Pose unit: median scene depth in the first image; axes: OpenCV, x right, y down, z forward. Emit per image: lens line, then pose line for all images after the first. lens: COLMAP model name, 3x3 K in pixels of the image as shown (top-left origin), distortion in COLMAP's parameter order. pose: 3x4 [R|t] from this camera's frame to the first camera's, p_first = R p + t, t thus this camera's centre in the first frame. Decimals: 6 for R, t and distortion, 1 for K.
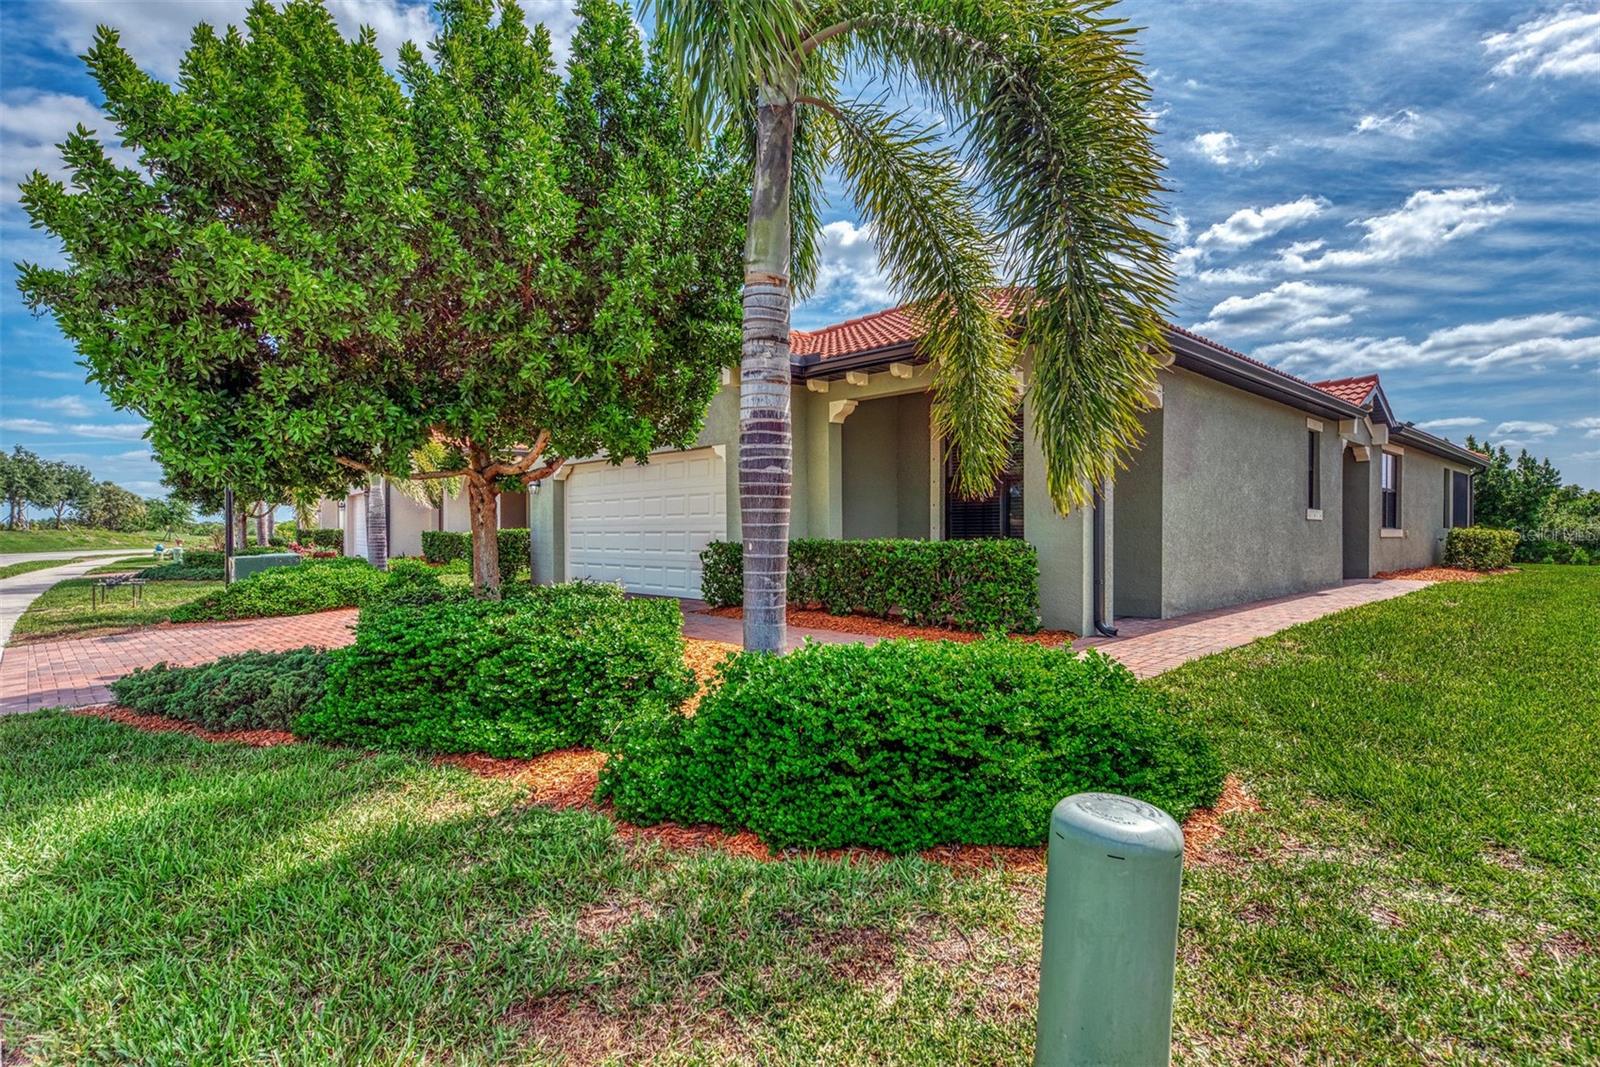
lens RADIAL K [[785.9, 0, 835.8], [0, 785.9, 539.4], [0, 0, 1]] dist [0.015565, 0.000147]
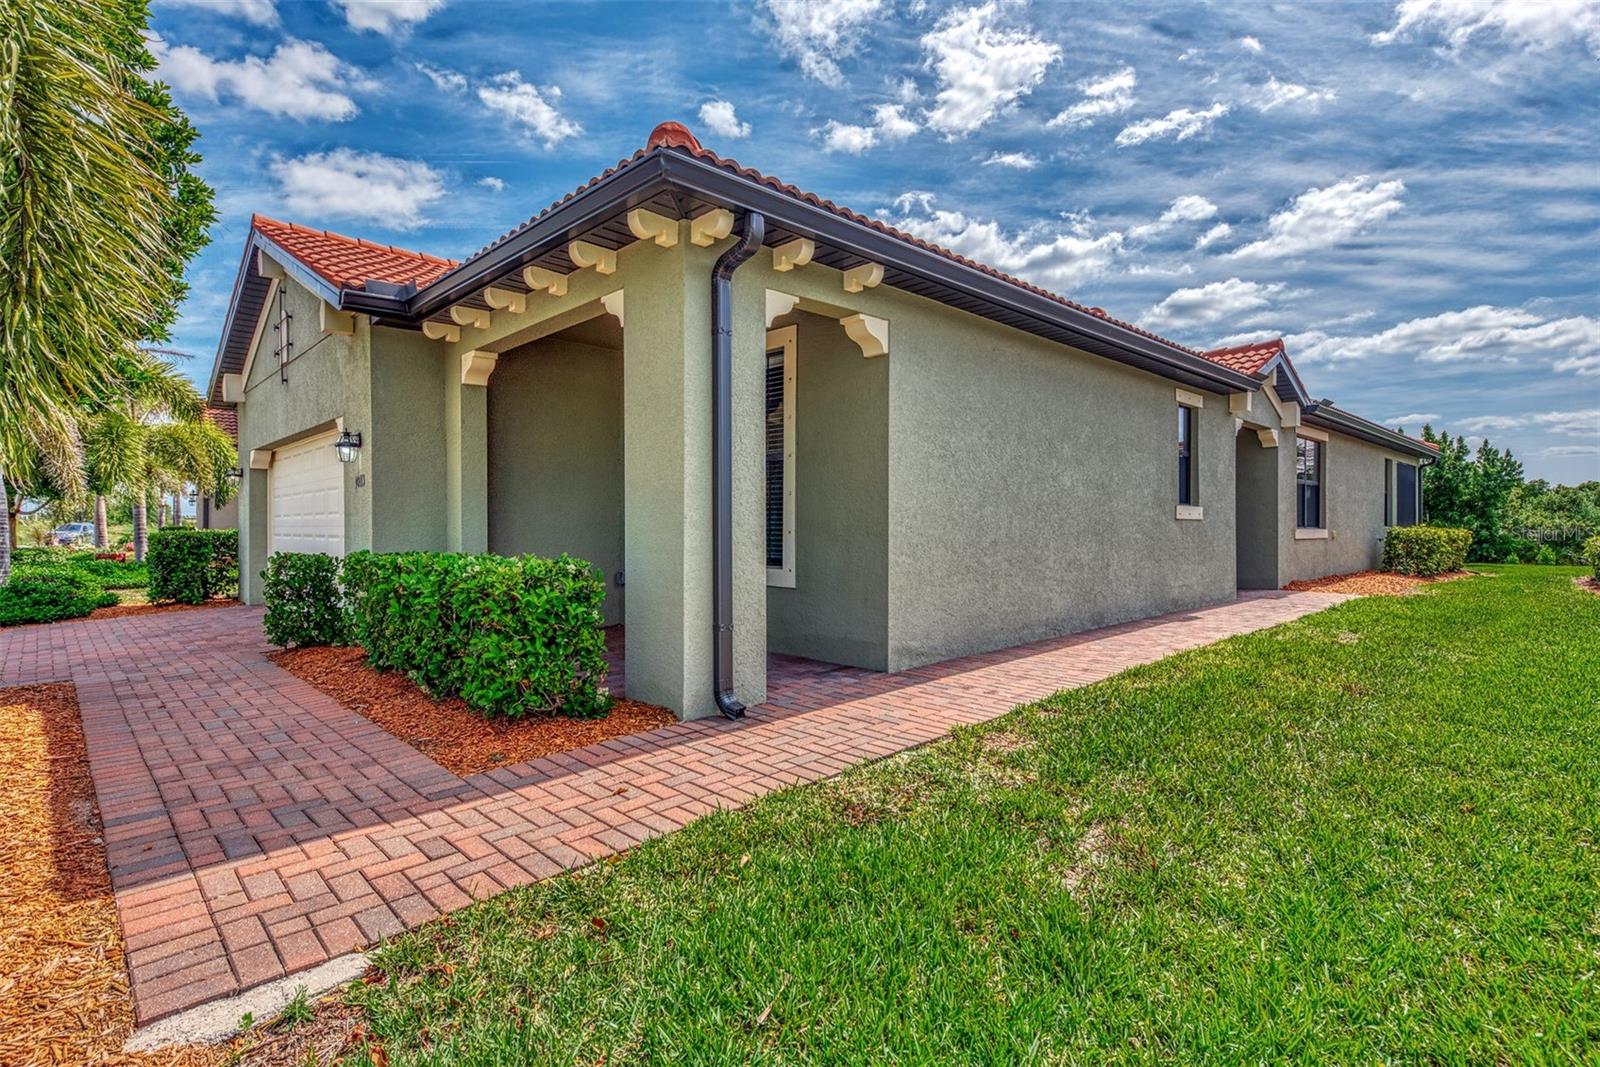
lens RADIAL K [[785.9, 0, 800.9], [0, 785.9, 524.7], [0, 0, 1]] dist [0.015565, 0.000147]
pose [[0.999993, 0.000110, -0.003693, 0.164189], [-0.000153, 0.999932, -0.011676, -0.007554], [0.003692, 0.011676, 0.999925, 0.161006]]
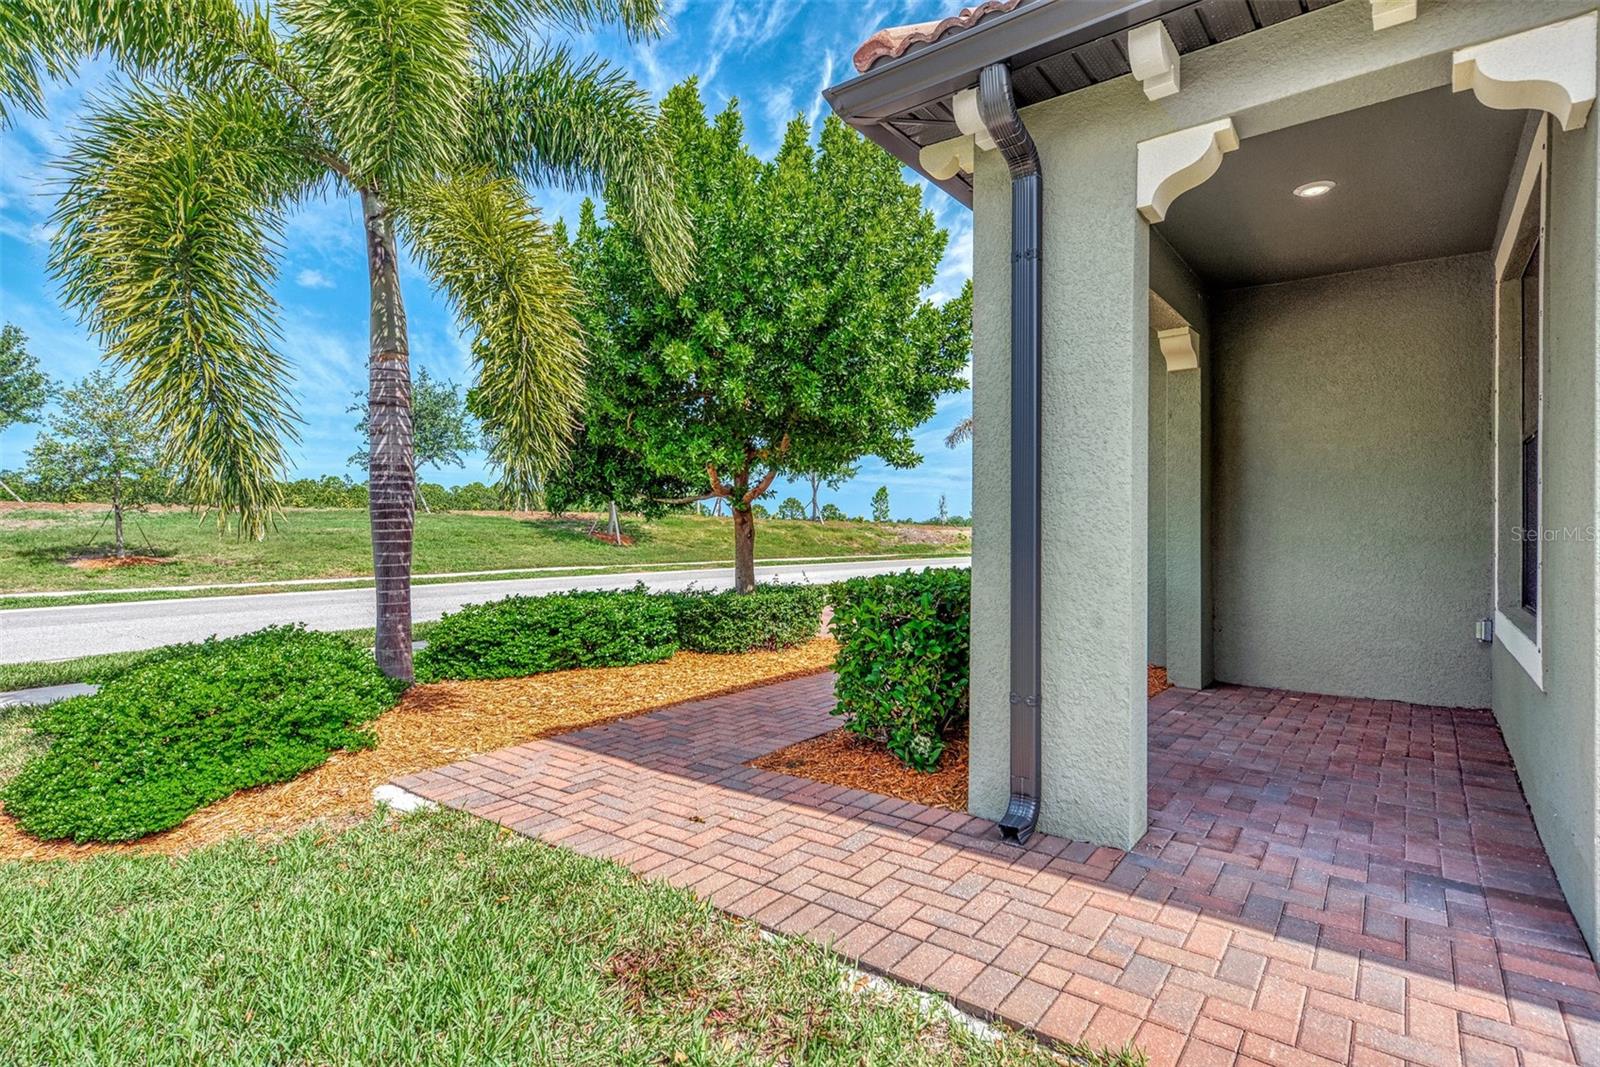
lens RADIAL K [[785.9, 0, 803.6], [0, 785.9, 529.0], [0, 0, 1]] dist [0.015565, 0.000147]
pose [[0.137045, 0.003355, -0.990559, 0.294588], [-0.020572, 0.999788, 0.000540, -0.013073], [0.990351, 0.020304, 0.137085, 0.336837]]
